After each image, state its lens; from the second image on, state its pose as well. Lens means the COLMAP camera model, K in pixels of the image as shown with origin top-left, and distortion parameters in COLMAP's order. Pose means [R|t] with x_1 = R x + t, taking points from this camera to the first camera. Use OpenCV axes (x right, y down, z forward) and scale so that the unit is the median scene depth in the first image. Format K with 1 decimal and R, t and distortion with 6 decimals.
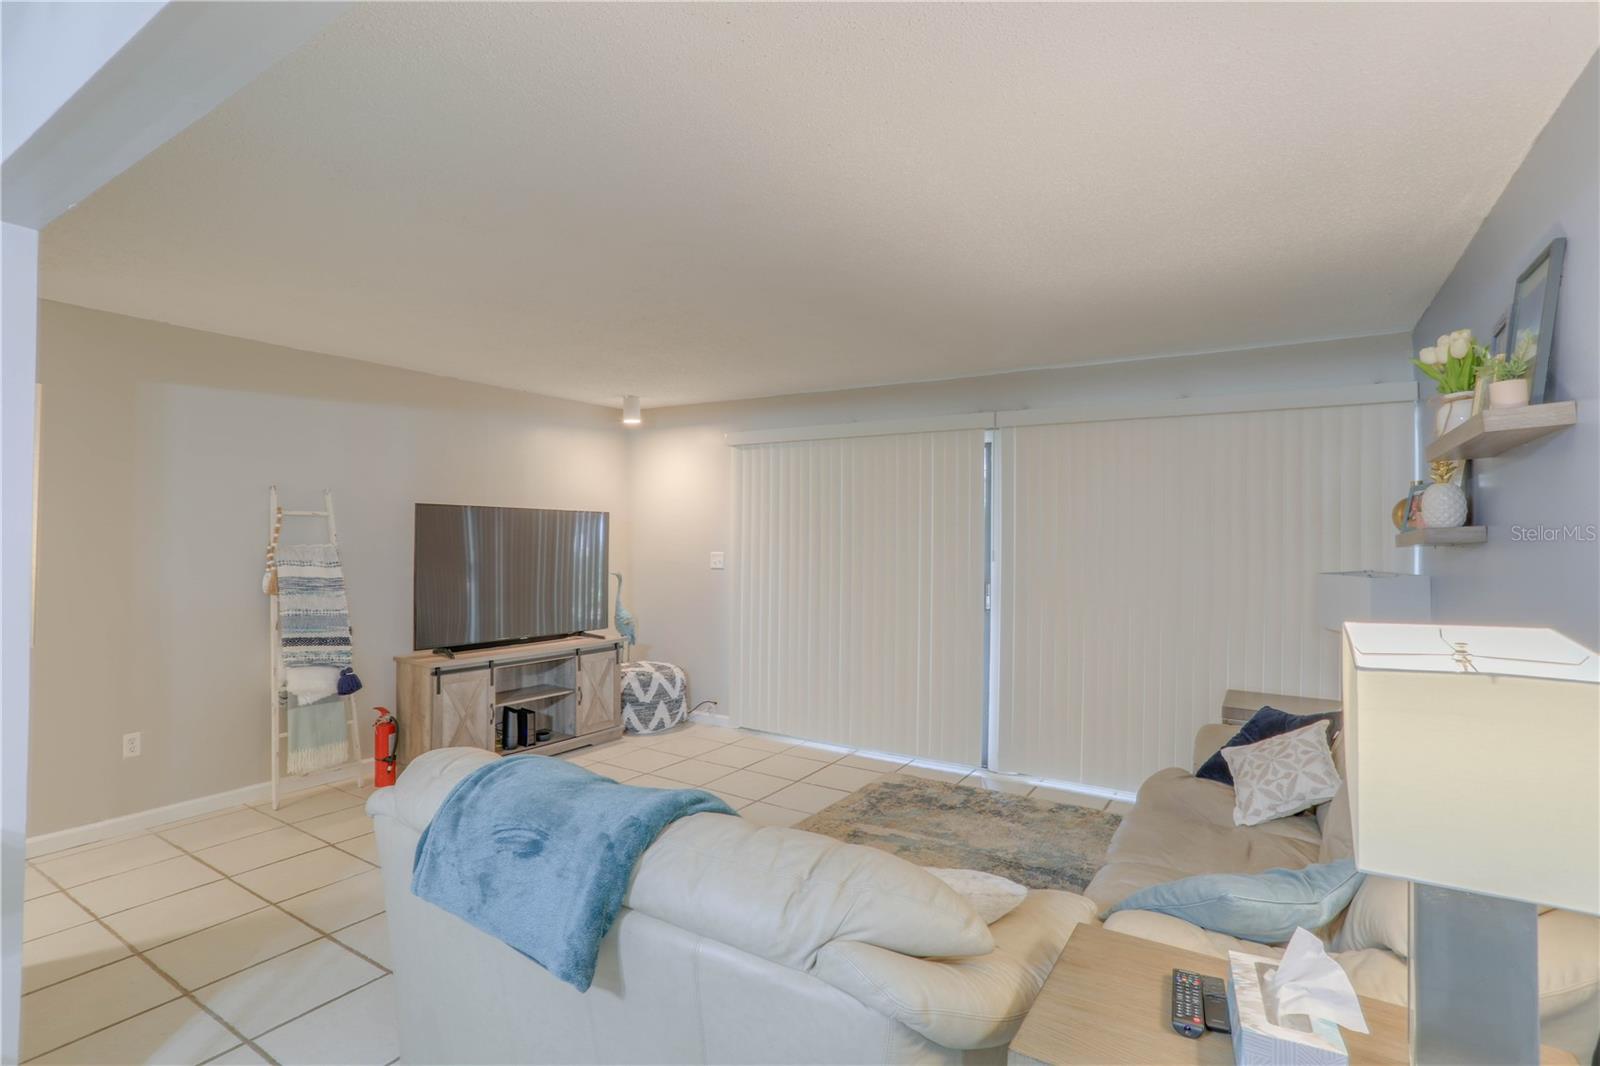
lens RADIAL K [[770.3, 0, 799.4], [0, 770.3, 537.9], [0, 0, 1]] dist [-0.027121, 0.005061]
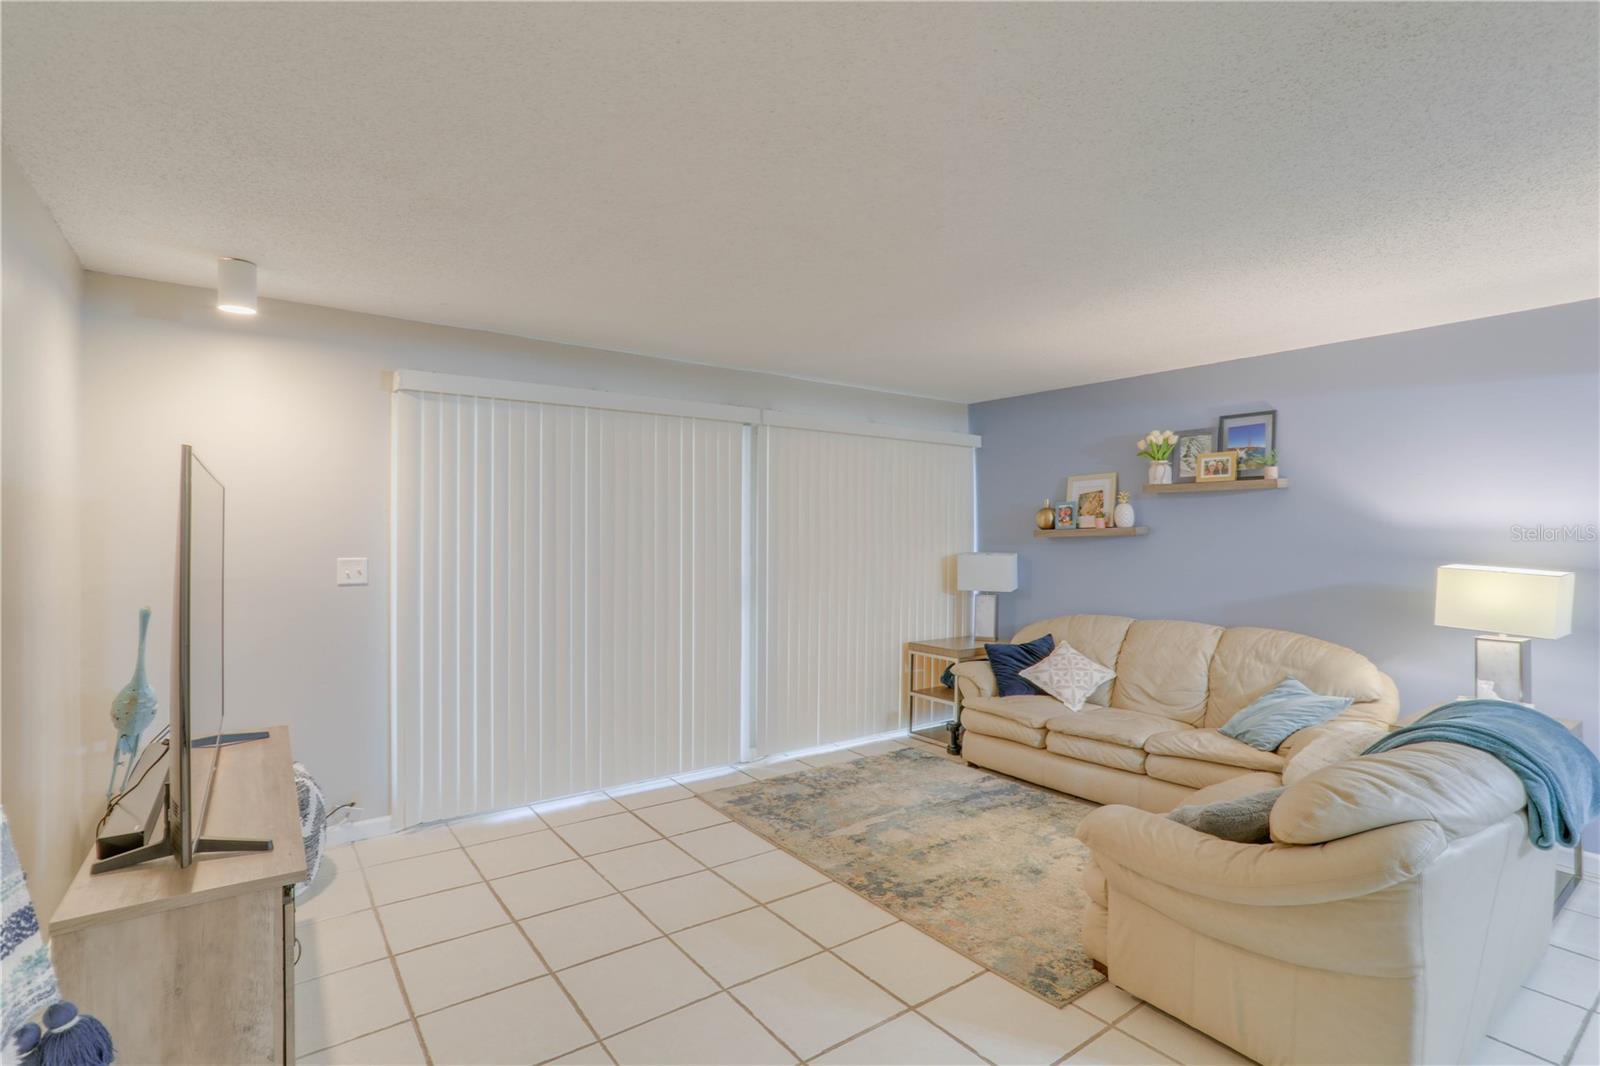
lens RADIAL K [[770.3, 0, 815.3], [0, 770.3, 525.3], [0, 0, 1]] dist [-0.027121, 0.005061]
pose [[0.361018, 0.003069, 0.932554, -0.759449], [-0.000815, 0.999995, -0.002975, -0.007762], [-0.932558, 0.000314, 0.361019, 0.621722]]
